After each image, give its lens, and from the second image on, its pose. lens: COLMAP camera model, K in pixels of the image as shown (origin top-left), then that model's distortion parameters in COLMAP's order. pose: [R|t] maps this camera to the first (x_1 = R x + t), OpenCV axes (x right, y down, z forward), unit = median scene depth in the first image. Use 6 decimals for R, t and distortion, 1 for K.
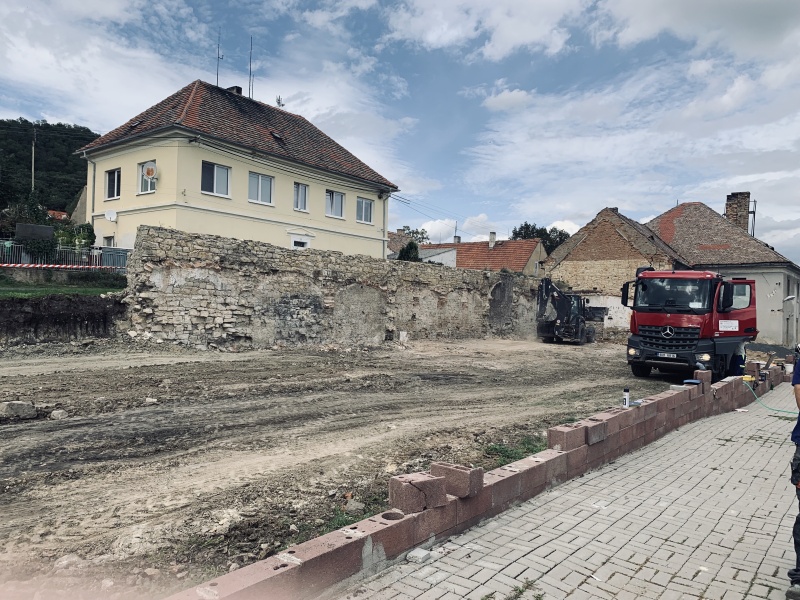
lens RADIAL K [[615.7, 0, 400.0], [0, 615.7, 300.0], [0, 0, 1]] dist [0.117126, -0.270266]
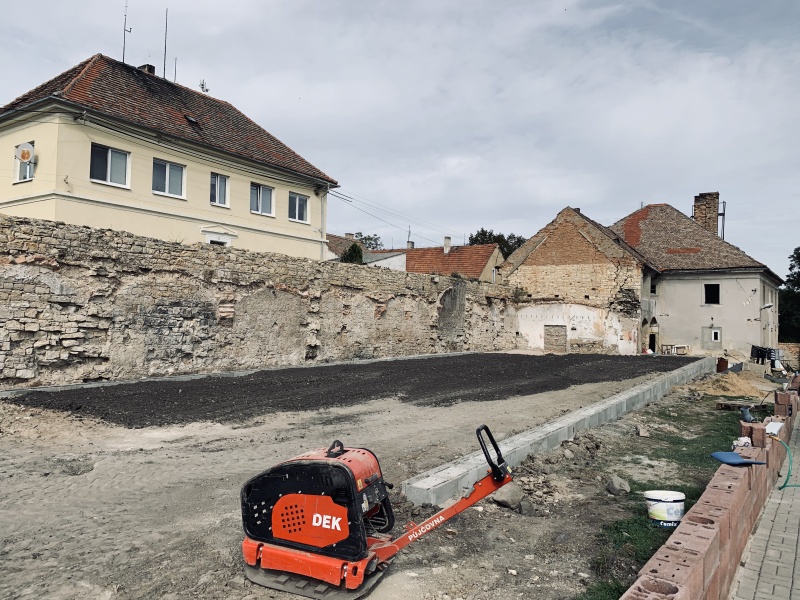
lens RADIAL K [[615.7, 0, 400.0], [0, 615.7, 300.0], [0, 0, 1]] dist [0.117126, -0.270266]
pose [[0.998235, -0.004370, 0.059227, 0.041435], [0.005467, 0.999816, -0.018365, 0.003675], [-0.059136, 0.018656, 0.998076, 0.141256]]
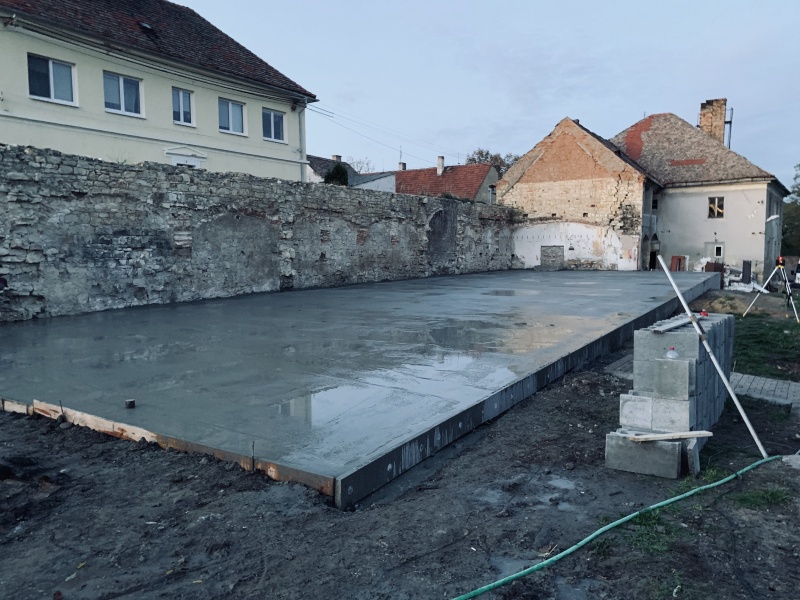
lens RADIAL K [[617.8, 0, 413.3], [0, 617.8, 304.4], [0, 0, 1]] dist [0.066580, -0.089202]
pose [[0.996065, -0.044267, 0.076782, 0.061750], [0.035907, 0.993607, 0.107028, 0.007343], [-0.081029, -0.103850, 0.991287, 0.192300]]
